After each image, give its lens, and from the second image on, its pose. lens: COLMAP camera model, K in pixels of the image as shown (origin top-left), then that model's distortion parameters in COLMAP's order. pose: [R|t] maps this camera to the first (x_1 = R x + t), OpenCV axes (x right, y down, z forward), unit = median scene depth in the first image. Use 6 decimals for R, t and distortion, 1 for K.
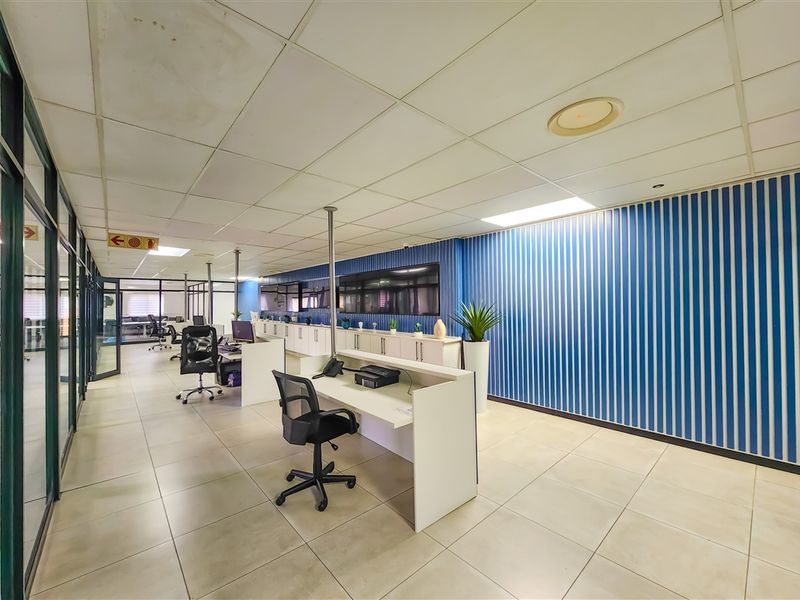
lens RADIAL K [[328.4, 0, 400.0], [0, 328.4, 300.0], [0, 0, 1]] dist [-0.004641, -0.000654]
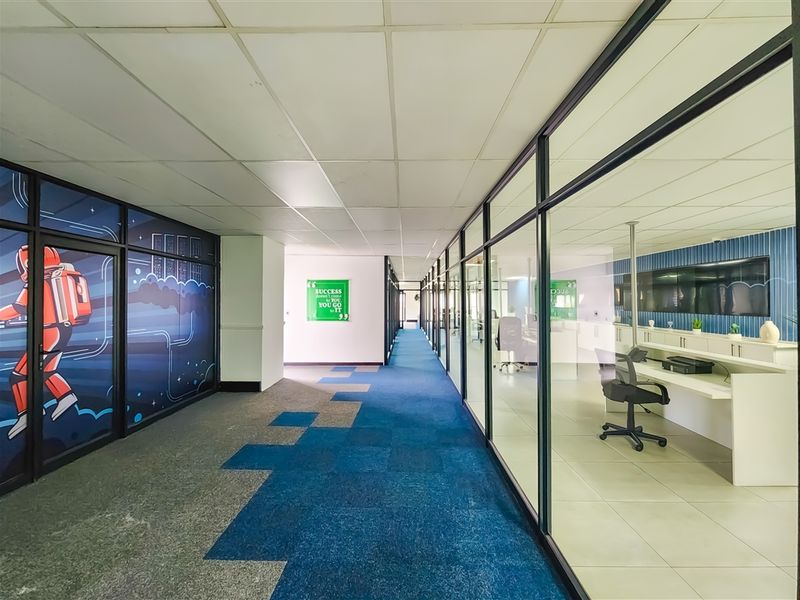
lens RADIAL K [[328.4, 0, 400.0], [0, 328.4, 300.0], [0, 0, 1]] dist [-0.004641, -0.000654]
pose [[0.740627, 0.006893, -0.671881, -0.024521], [0.002204, 0.999917, 0.012688, -0.009786], [0.671913, -0.010878, 0.740551, -0.299919]]
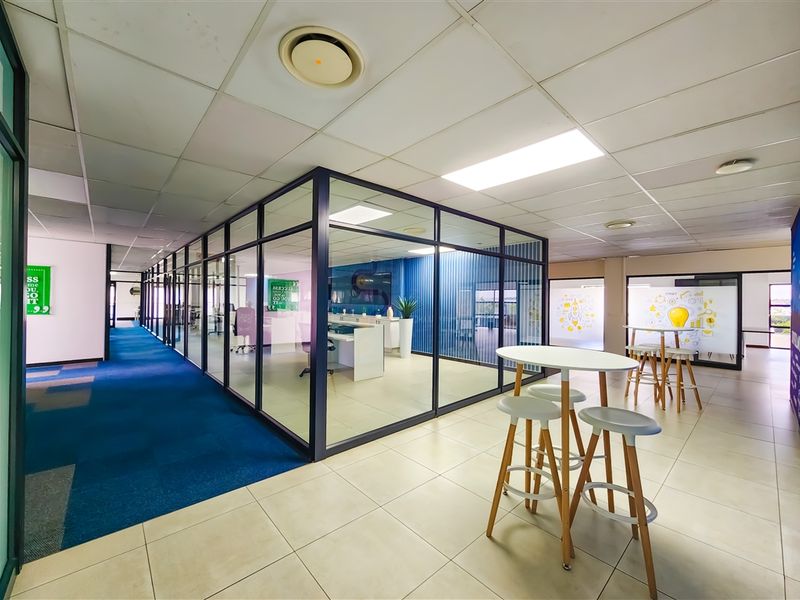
lens RADIAL K [[328.4, 0, 400.0], [0, 328.4, 300.0], [0, 0, 1]] dist [-0.004641, -0.000654]
pose [[0.999654, 0.021506, 0.015147, 0.138751], [-0.021701, 0.999682, 0.012833, 0.001313], [-0.014867, -0.013158, 0.999803, -0.629869]]
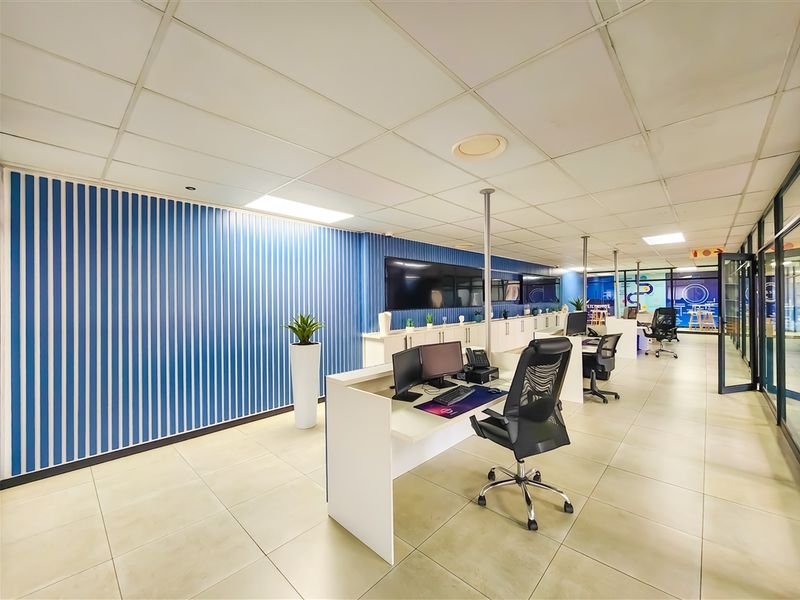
lens RADIAL K [[376.3, 0, 400.0], [0, 376.3, 300.0], [0, 0, 1]] dist [-0.000976, -0.000211]
pose [[-0.165981, 0.015833, 0.986002, -1.377022], [-0.003762, 0.999854, -0.016689, 0.045026], [-0.986122, -0.006479, -0.165897, 1.575194]]
